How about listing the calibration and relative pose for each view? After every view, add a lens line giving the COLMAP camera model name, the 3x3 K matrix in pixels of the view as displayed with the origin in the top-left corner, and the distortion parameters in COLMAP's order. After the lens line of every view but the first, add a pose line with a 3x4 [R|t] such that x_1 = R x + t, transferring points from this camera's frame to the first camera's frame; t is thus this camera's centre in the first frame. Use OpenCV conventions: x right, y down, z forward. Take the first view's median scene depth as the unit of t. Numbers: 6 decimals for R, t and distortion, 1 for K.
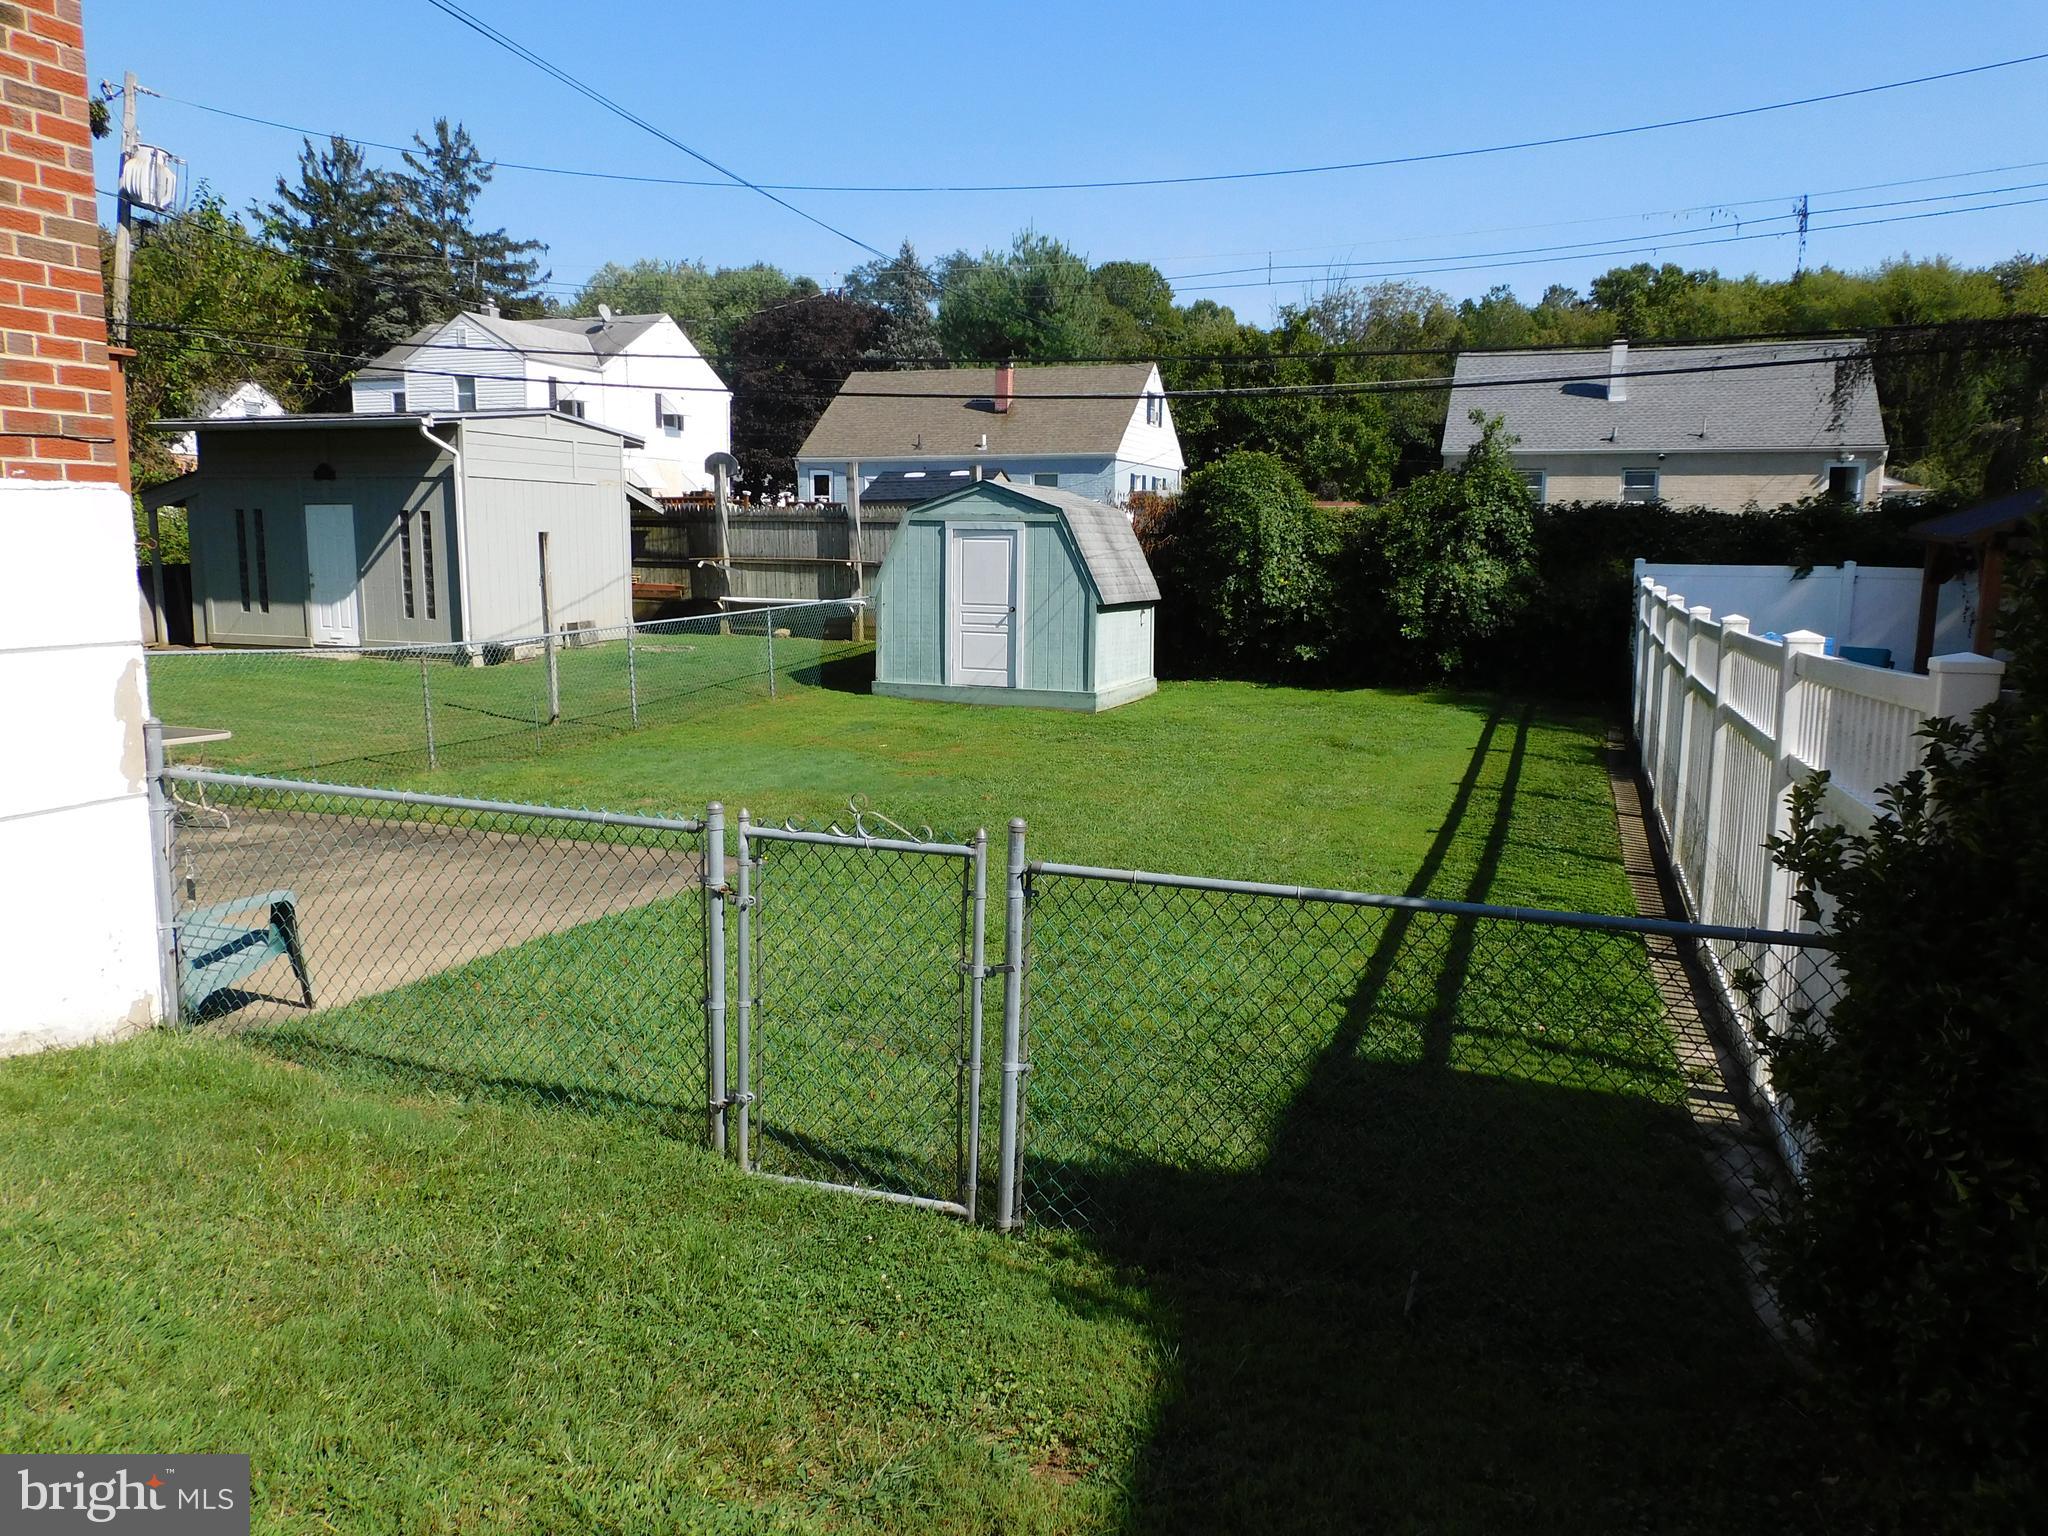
lens RADIAL K [[1445.1, 0, 1024.0], [0, 1445.1, 768.0], [0, 0, 1]] dist [0.035712, 0.002186]
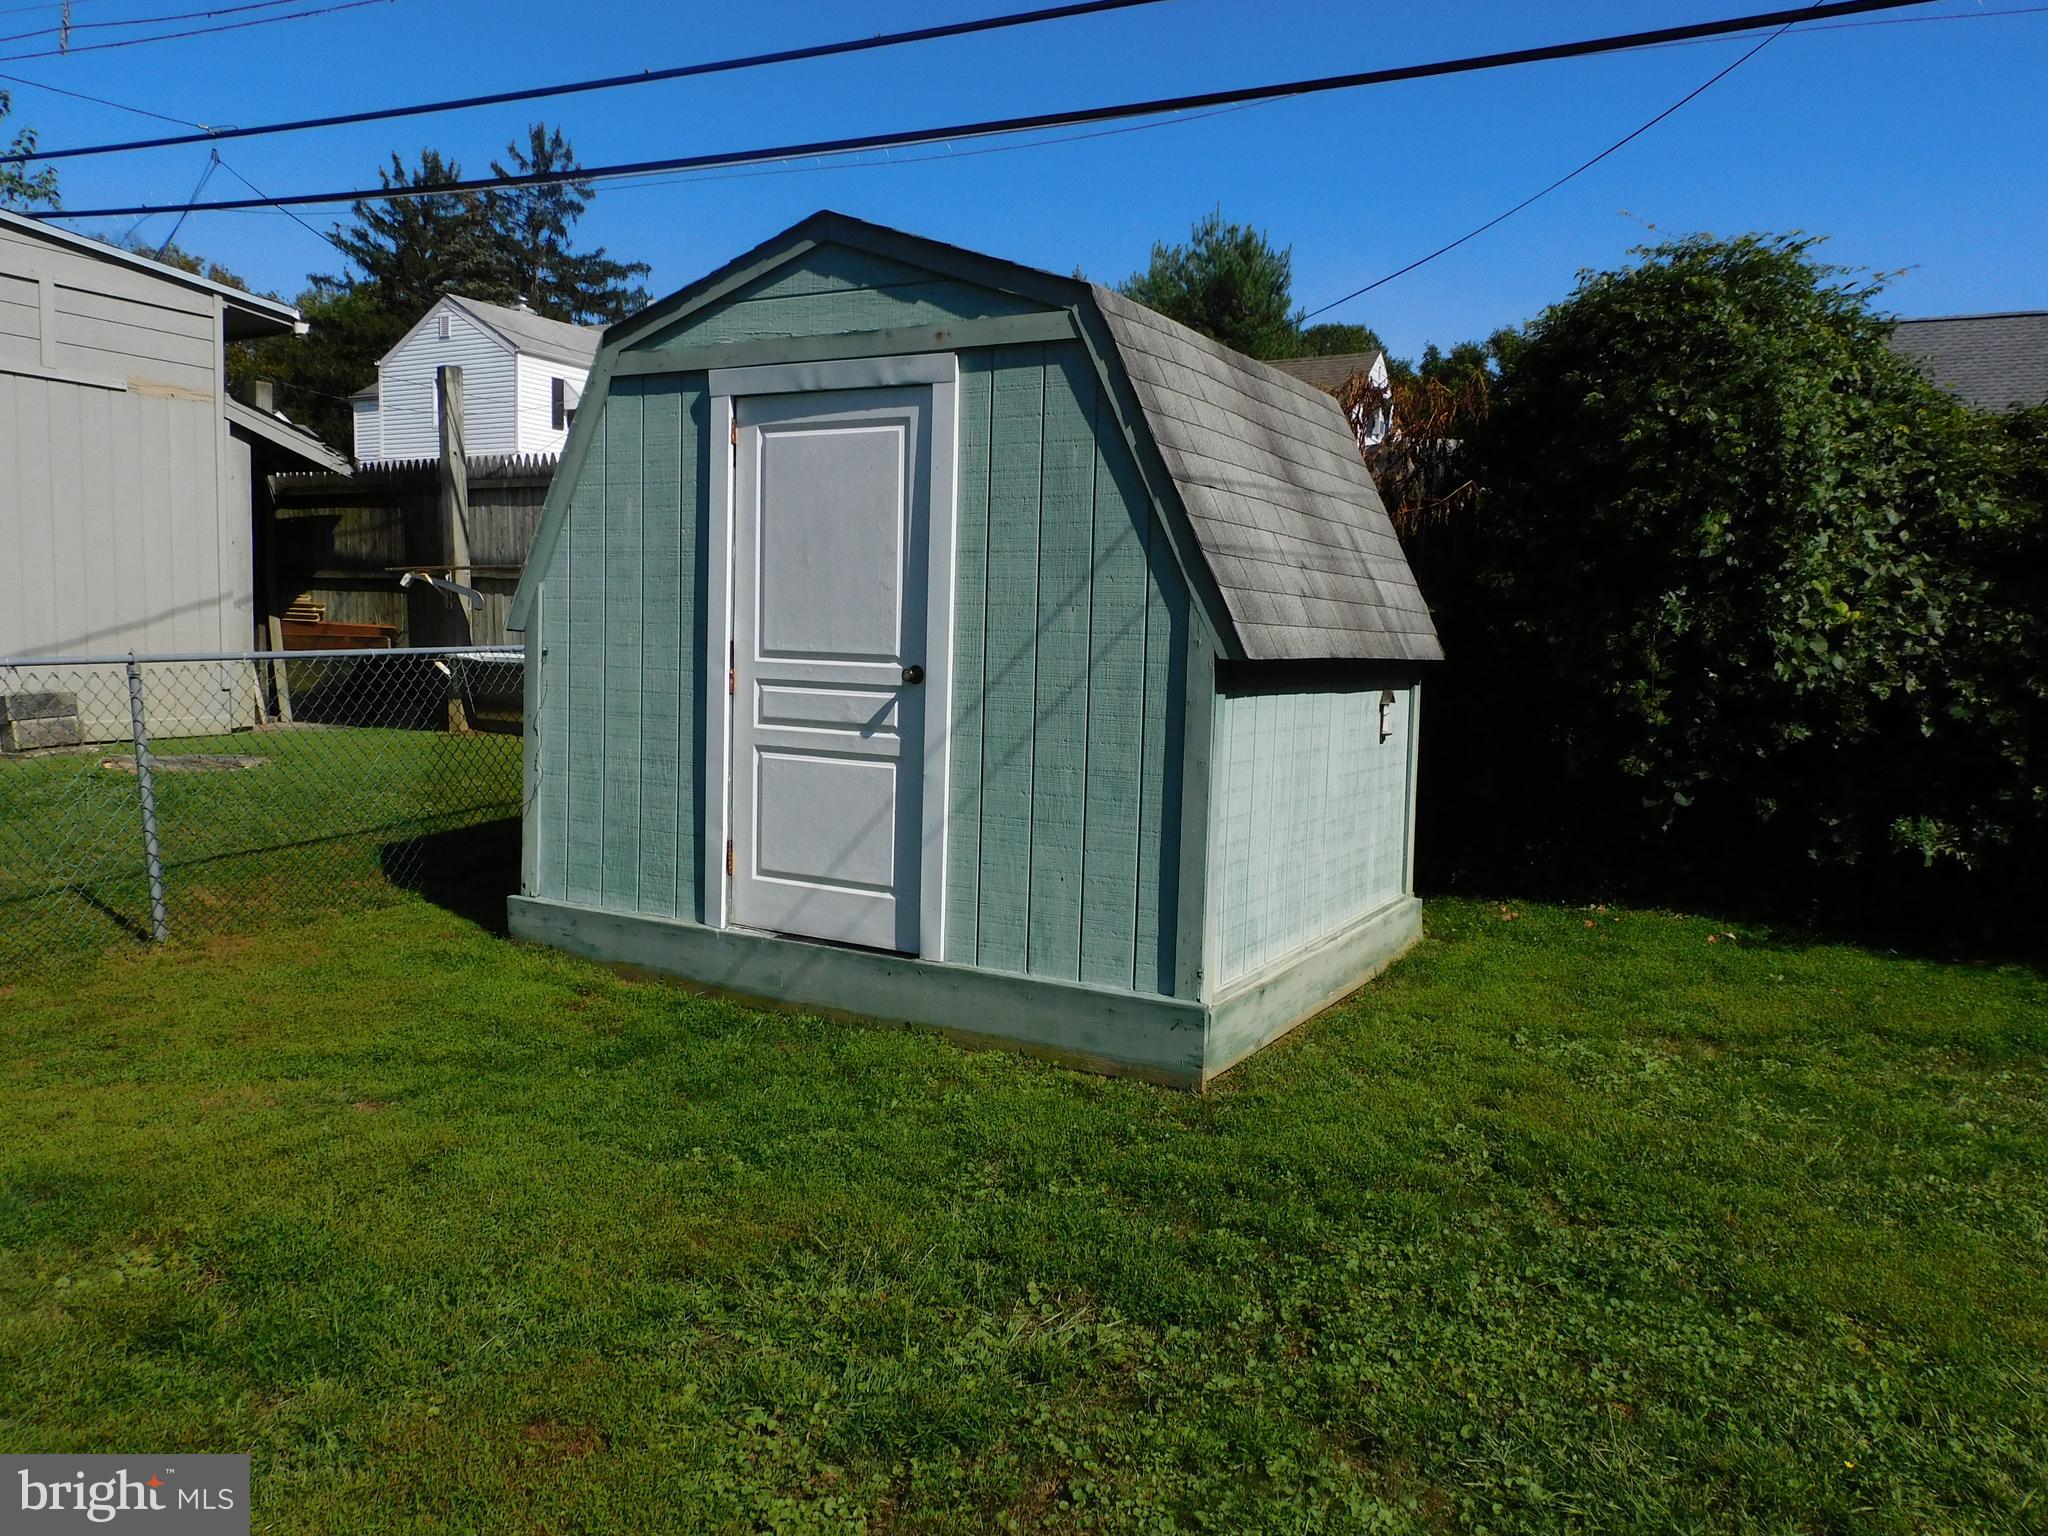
lens RADIAL K [[1433.2, 0, 1024.0], [0, 1433.2, 768.0], [0, 0, 1]] dist [0.007148, -0.000020]
pose [[0.990088, 0.028662, -0.137494, 0.046632], [-0.037233, 0.997493, -0.060178, -0.070046], [0.135425, 0.064700, 0.988673, 0.673403]]
